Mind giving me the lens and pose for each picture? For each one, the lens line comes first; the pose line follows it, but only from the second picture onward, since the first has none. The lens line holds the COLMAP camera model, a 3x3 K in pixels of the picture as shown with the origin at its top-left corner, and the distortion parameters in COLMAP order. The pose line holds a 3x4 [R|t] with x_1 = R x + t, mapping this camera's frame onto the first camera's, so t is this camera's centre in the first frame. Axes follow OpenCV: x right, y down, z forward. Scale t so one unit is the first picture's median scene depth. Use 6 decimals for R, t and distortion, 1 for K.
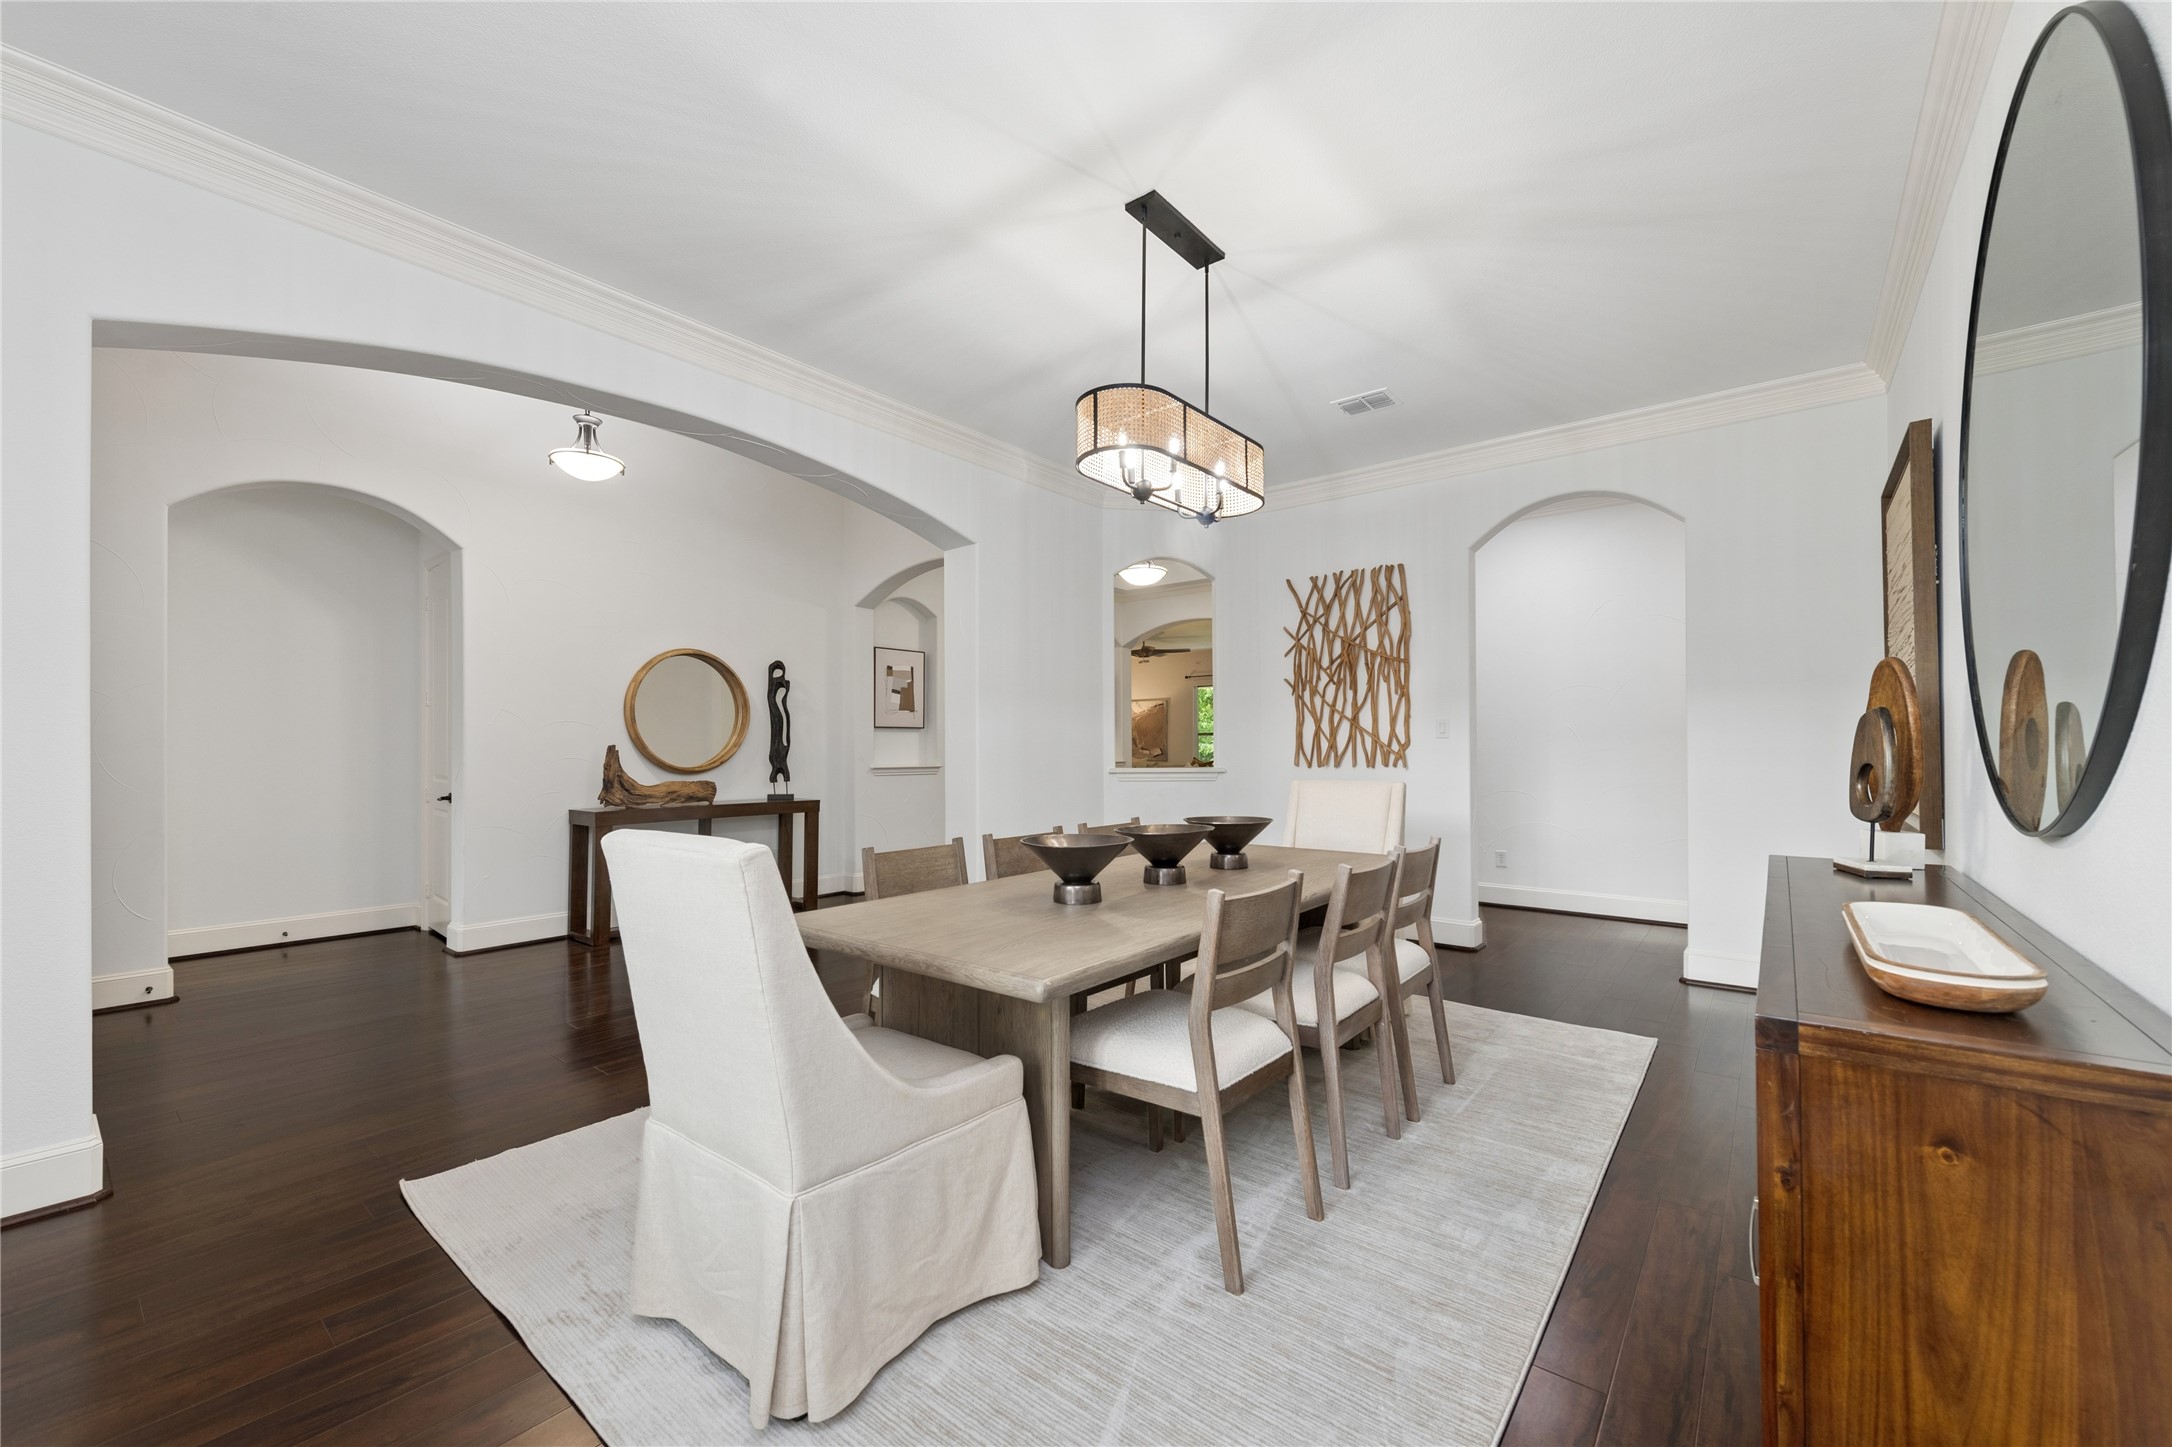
lens RADIAL K [[853.9, 0, 1081.8], [0, 853.9, 730.8], [0, 0, 1]] dist [0.003467, -0.000132]
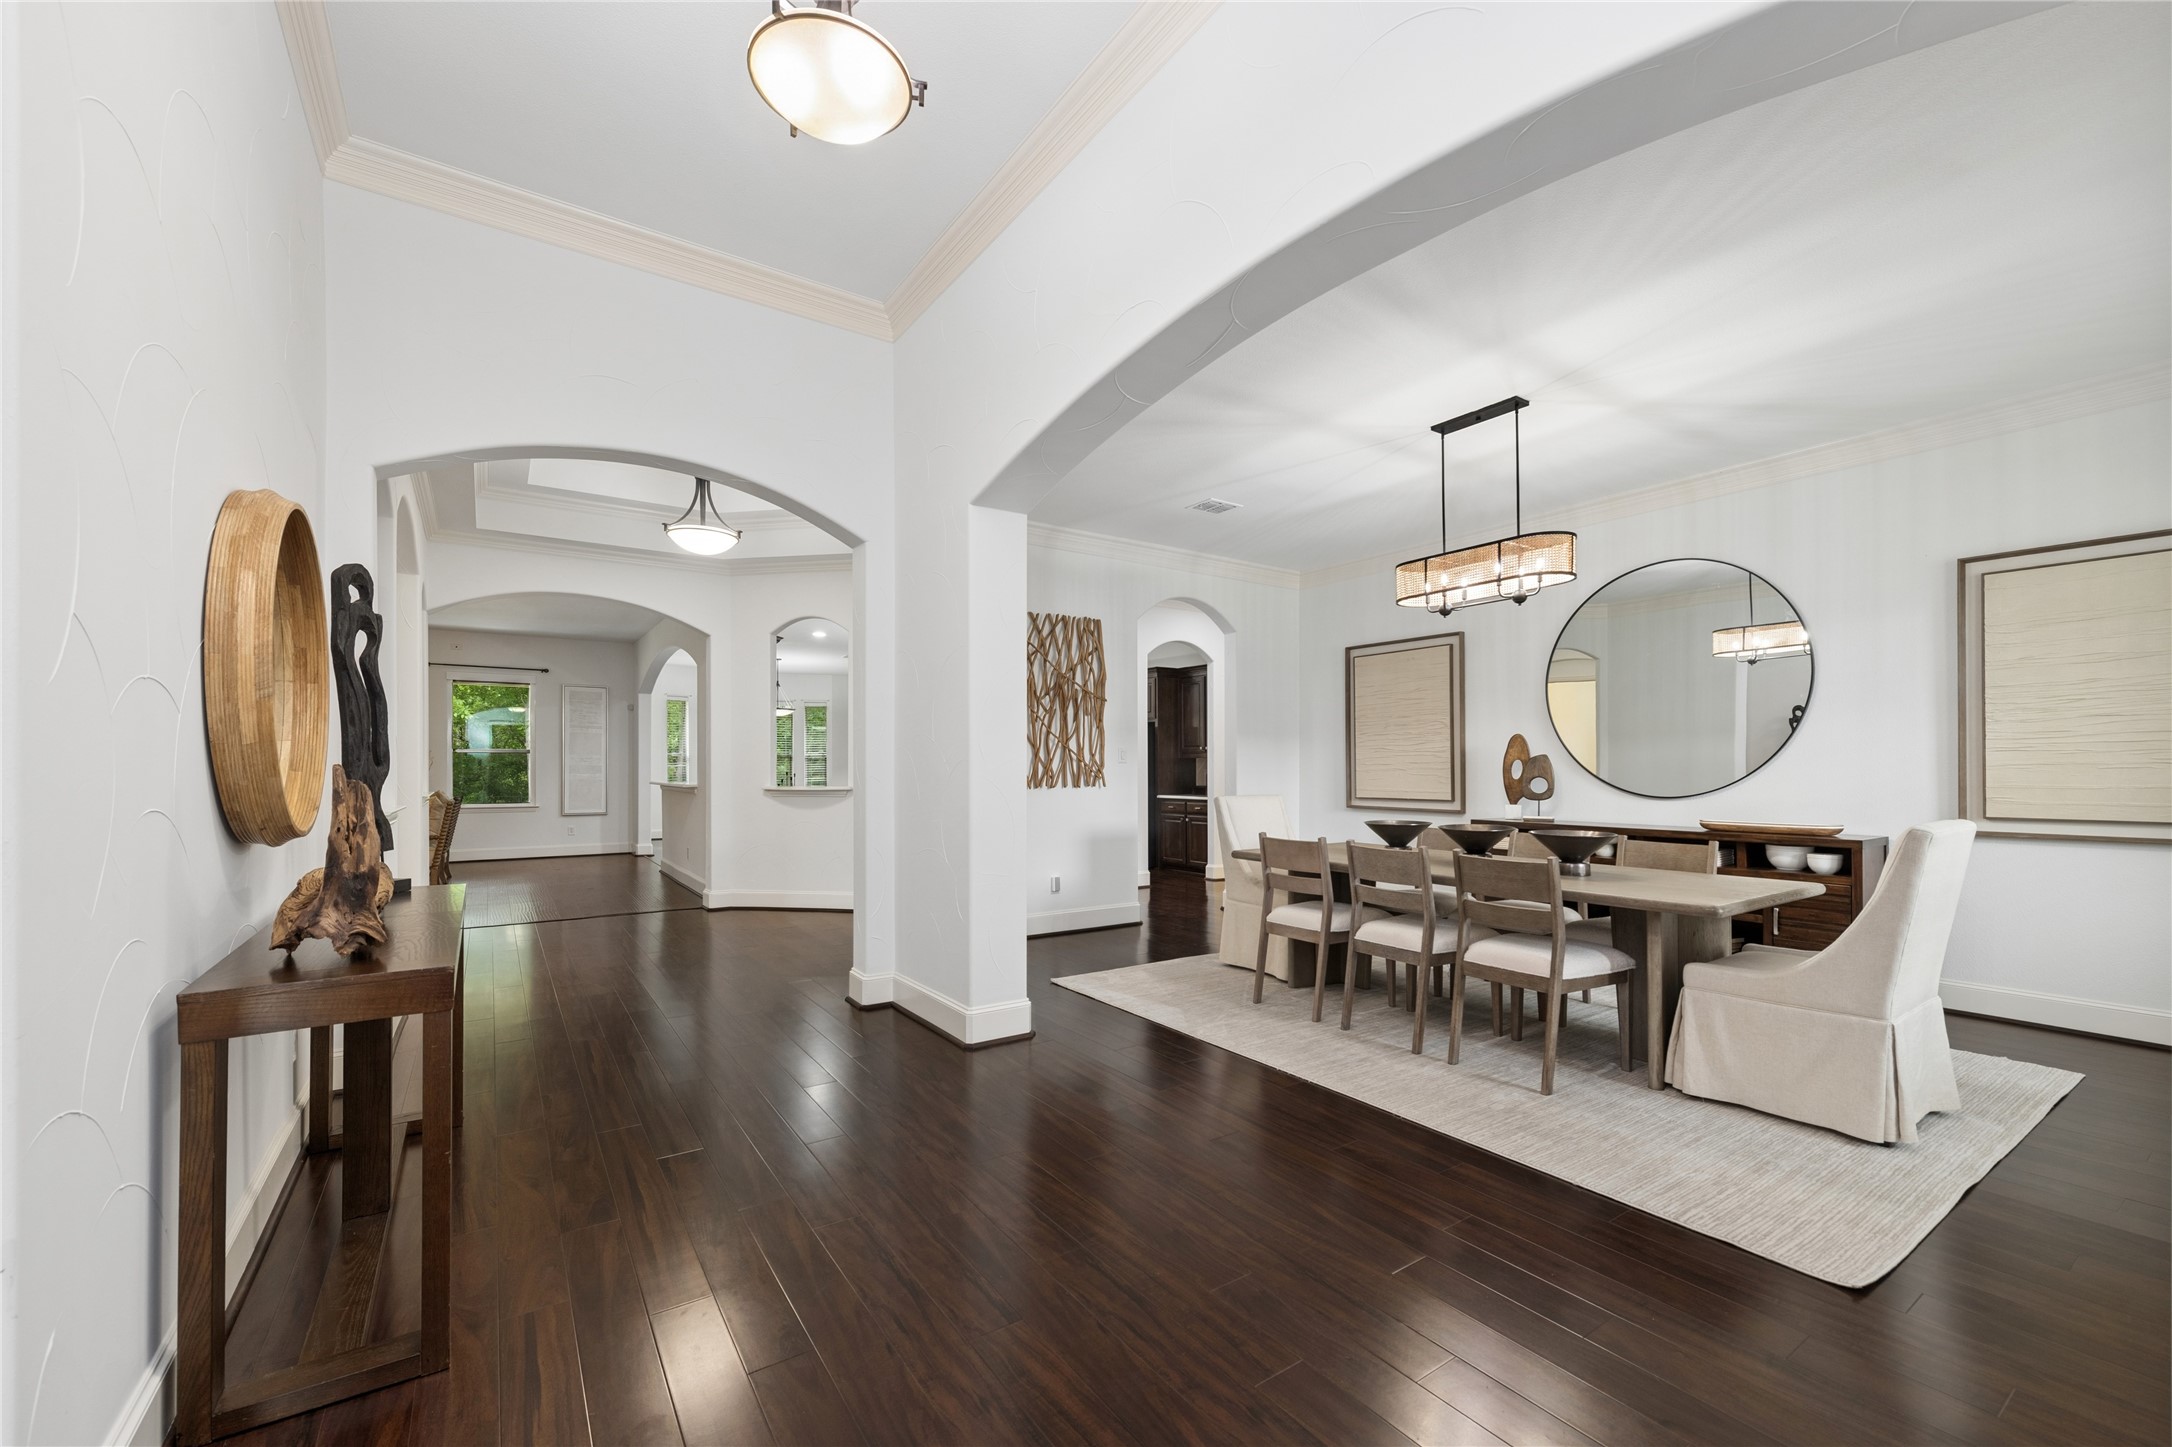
lens RADIAL K [[853.9, 0, 1081.8], [0, 853.9, 730.8], [0, 0, 1]] dist [0.003467, -0.000132]
pose [[0.282594, 0.039848, 0.958412, -0.785707], [-0.019892, 0.999165, -0.035677, 0.007785], [-0.959033, -0.008982, 0.283151, 0.667204]]
